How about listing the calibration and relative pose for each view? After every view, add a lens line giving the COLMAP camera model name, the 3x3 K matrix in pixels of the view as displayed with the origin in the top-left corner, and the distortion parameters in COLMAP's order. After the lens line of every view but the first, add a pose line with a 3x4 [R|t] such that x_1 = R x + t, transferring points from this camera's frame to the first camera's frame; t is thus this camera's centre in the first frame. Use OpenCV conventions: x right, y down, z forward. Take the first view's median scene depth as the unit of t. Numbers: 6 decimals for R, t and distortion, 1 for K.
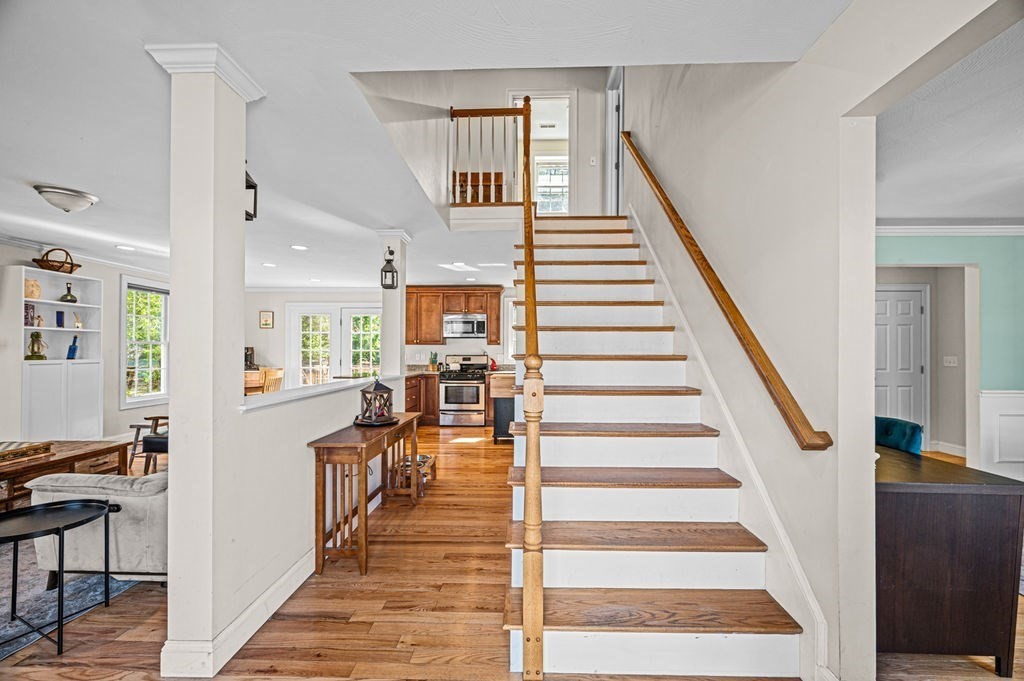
lens RADIAL K [[414.0, 0, 515.3], [0, 414.0, 350.1], [0, 0, 1]] dist [-0.000768, -0.000199]
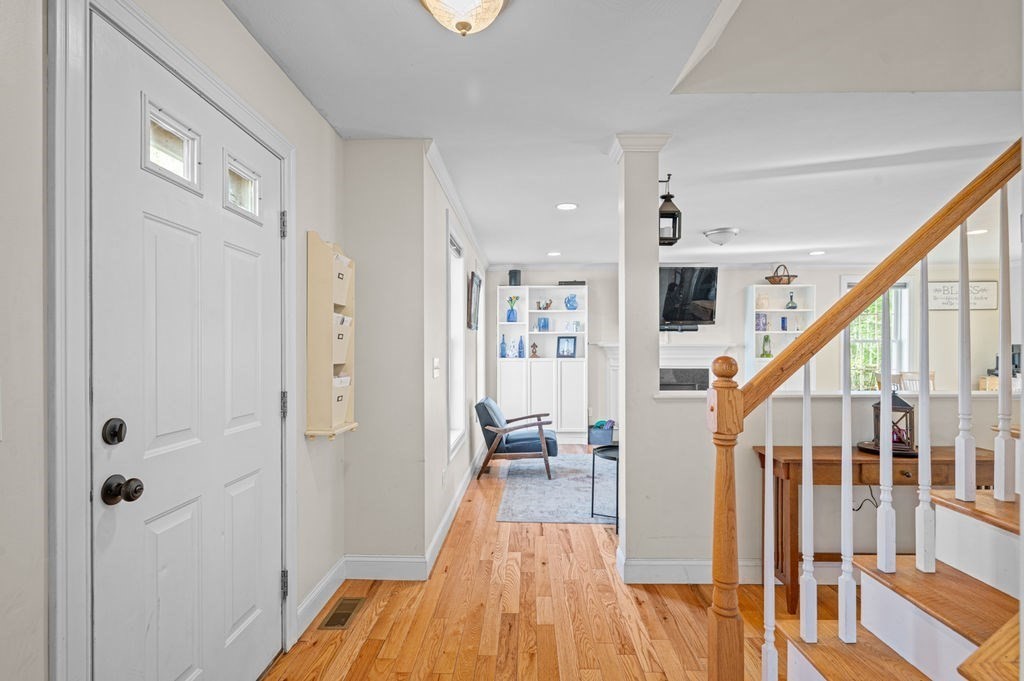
lens RADIAL K [[498.8, 0, 507.7], [0, 498.8, 346.6], [0, 0, 1]] dist [-0.001613, -0.000779]
pose [[-0.008205, -0.006656, -0.999944, 0.333801], [0.003850, 0.999970, -0.006688, -0.002446], [0.999959, -0.003905, -0.008179, 0.211508]]
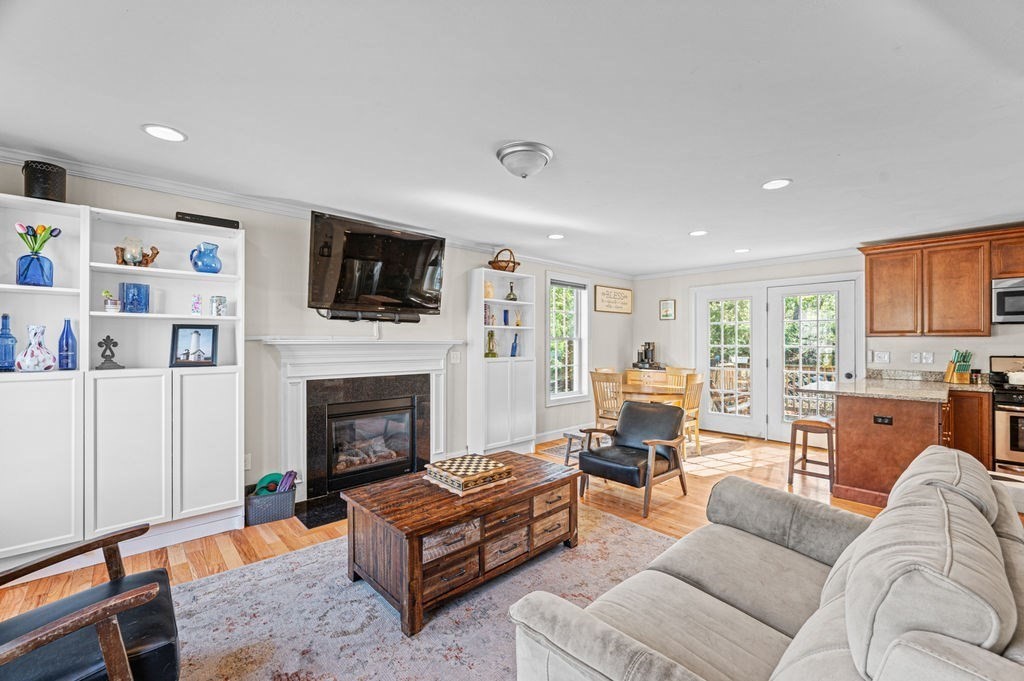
lens RADIAL K [[421.5, 0, 510.0], [0, 421.5, 342.1], [0, 0, 1]] dist [-0.001637, -0.000330]
pose [[0.702228, -0.004491, -0.711938, -0.340929], [0.004547, 0.999988, -0.001823, -0.011544], [0.711937, -0.001957, 0.702240, 0.264517]]
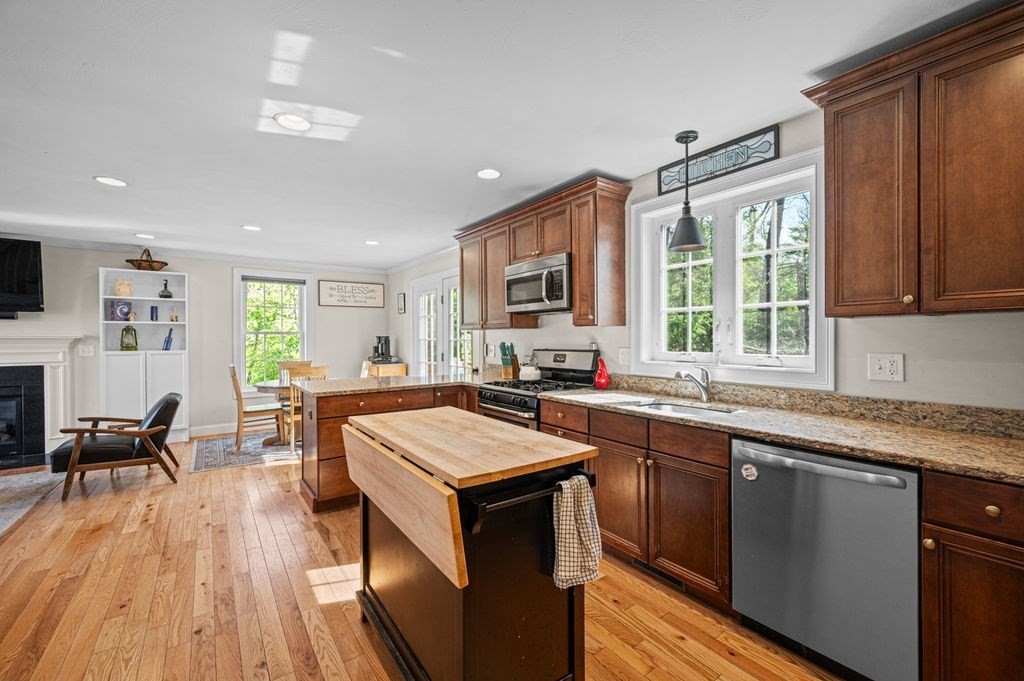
lens RADIAL K [[422.5, 0, 516.7], [0, 422.5, 340.6], [0, 0, 1]] dist [-0.000952, -0.000057]
pose [[0.612817, -0.000430, -0.790225, 0.356392], [0.008373, 0.999947, 0.005950, -0.001533], [0.790181, -0.010262, 0.612788, 1.051959]]
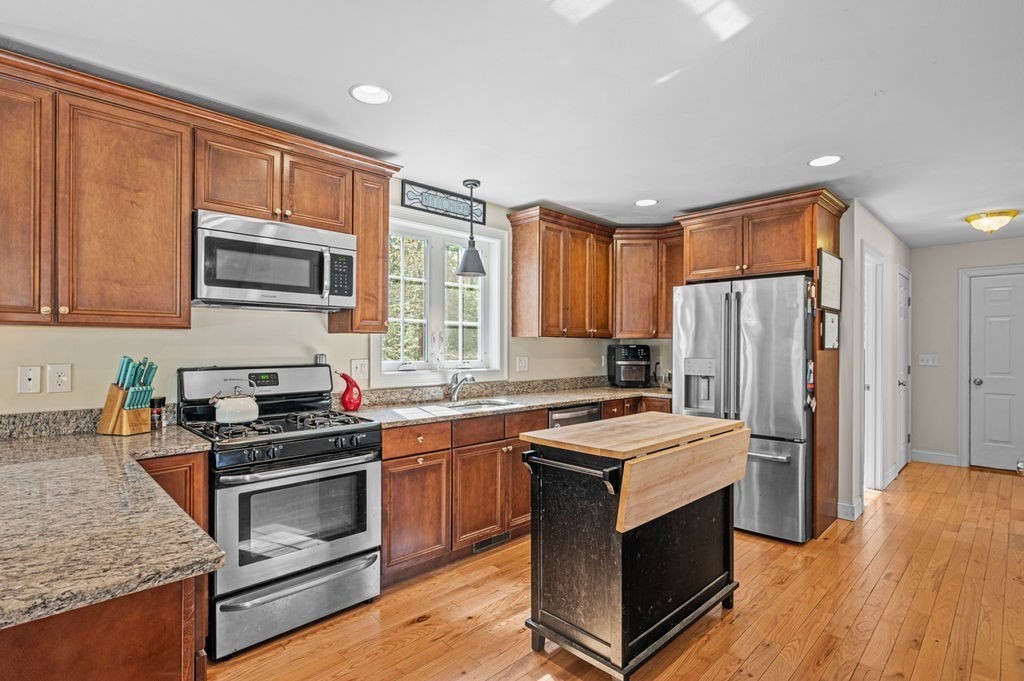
lens RADIAL K [[498.8, 0, 507.7], [0, 498.8, 346.6], [0, 0, 1]] dist [-0.001613, -0.000779]
pose [[0.698307, -0.002077, 0.715795, -0.393866], [-0.001235, 0.999991, 0.004106, -0.005224], [-0.715797, -0.003752, 0.698298, 0.978921]]
